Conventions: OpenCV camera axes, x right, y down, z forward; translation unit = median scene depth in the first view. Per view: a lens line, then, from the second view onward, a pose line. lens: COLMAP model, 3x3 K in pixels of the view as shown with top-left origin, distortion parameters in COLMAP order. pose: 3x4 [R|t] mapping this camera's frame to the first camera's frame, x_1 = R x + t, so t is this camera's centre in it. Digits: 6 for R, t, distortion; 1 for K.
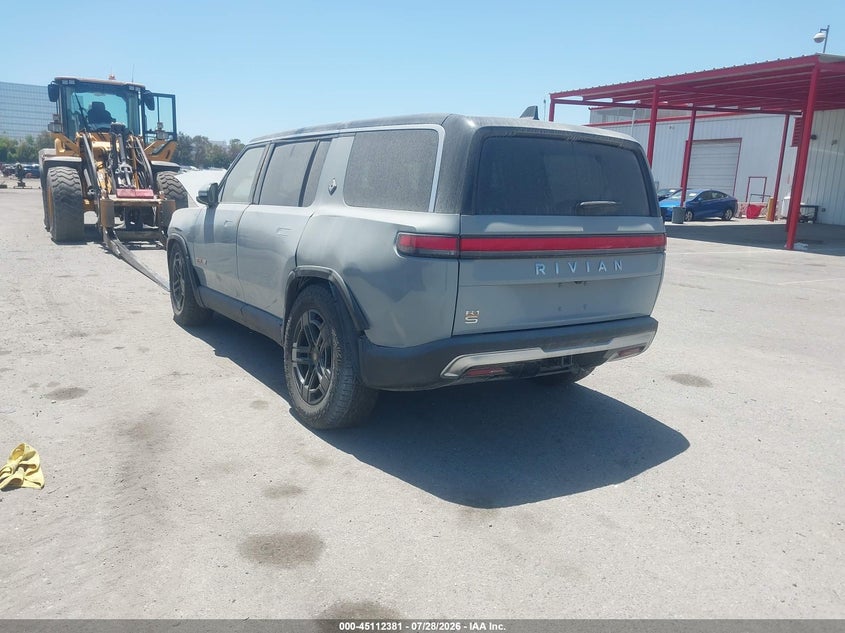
lens RADIAL K [[624.3, 0, 421.3], [0, 624.3, 315.8], [0, 0, 1]] dist [0.001083, -0.002117]
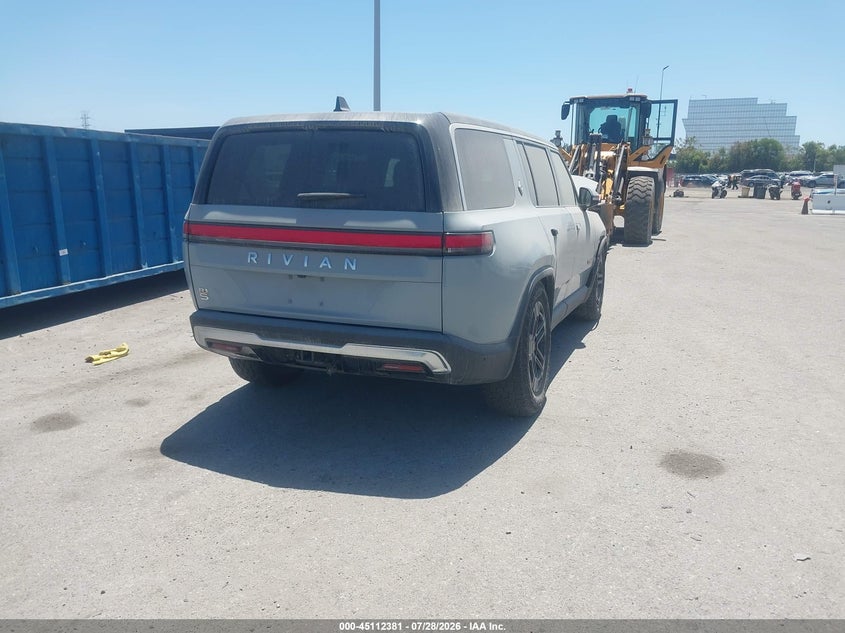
lens RADIAL K [[624.3, 0, 421.3], [0, 624.3, 315.8], [0, 0, 1]] dist [0.001083, -0.002117]
pose [[0.634874, 0.138157, -0.760163, 1.093840], [-0.146335, 0.987576, 0.057272, -0.074237], [0.758631, 0.074878, 0.647203, 0.506264]]
